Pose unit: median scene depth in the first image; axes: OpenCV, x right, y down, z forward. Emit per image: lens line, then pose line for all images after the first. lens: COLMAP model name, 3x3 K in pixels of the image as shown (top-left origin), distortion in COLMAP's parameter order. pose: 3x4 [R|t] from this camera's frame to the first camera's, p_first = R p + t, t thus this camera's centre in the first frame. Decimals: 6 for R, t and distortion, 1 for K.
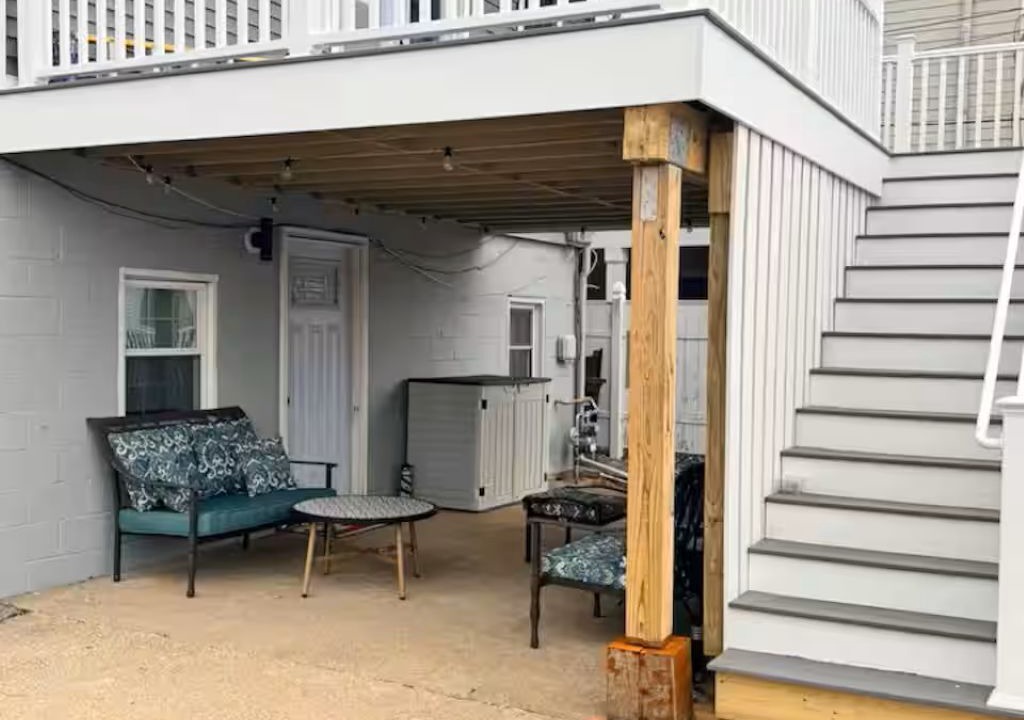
lens RADIAL K [[1139.9, 0, 512.0], [0, 1139.9, 360.0], [0, 0, 1]] dist [0.192388, 0.003324]
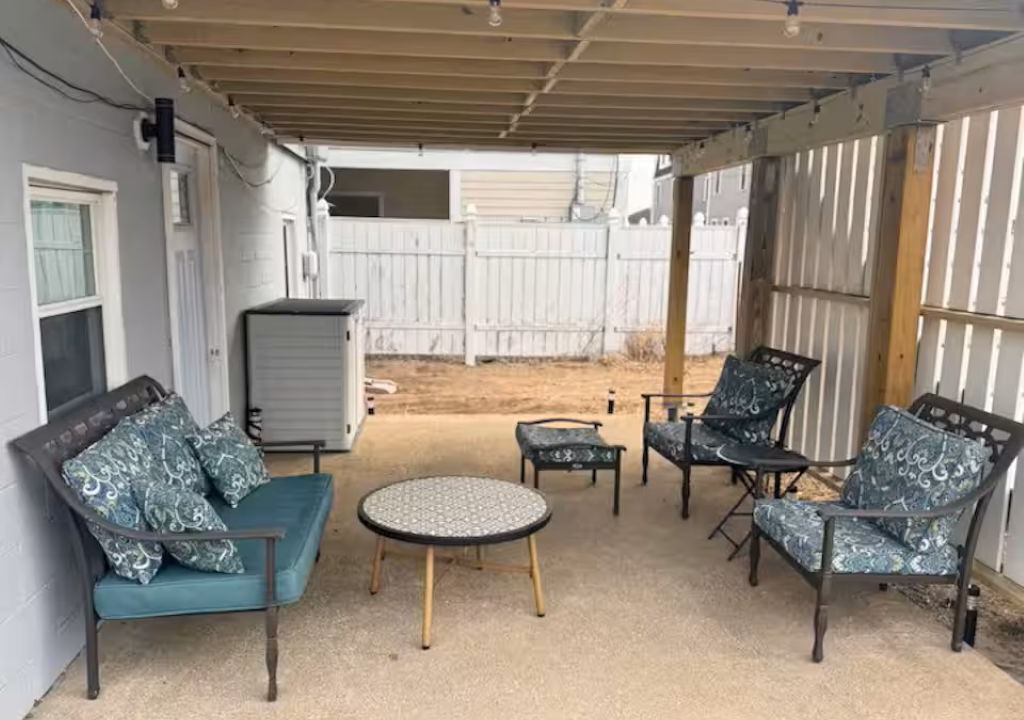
lens RADIAL K [[794.2, 0, 512.0], [0, 794.2, 360.0], [0, 0, 1]] dist [0.052322, -0.002373]
pose [[0.827996, -0.091281, 0.553254, -0.344939], [0.018083, 0.990495, 0.136358, -0.033273], [-0.560442, -0.102900, 0.821776, 0.511328]]
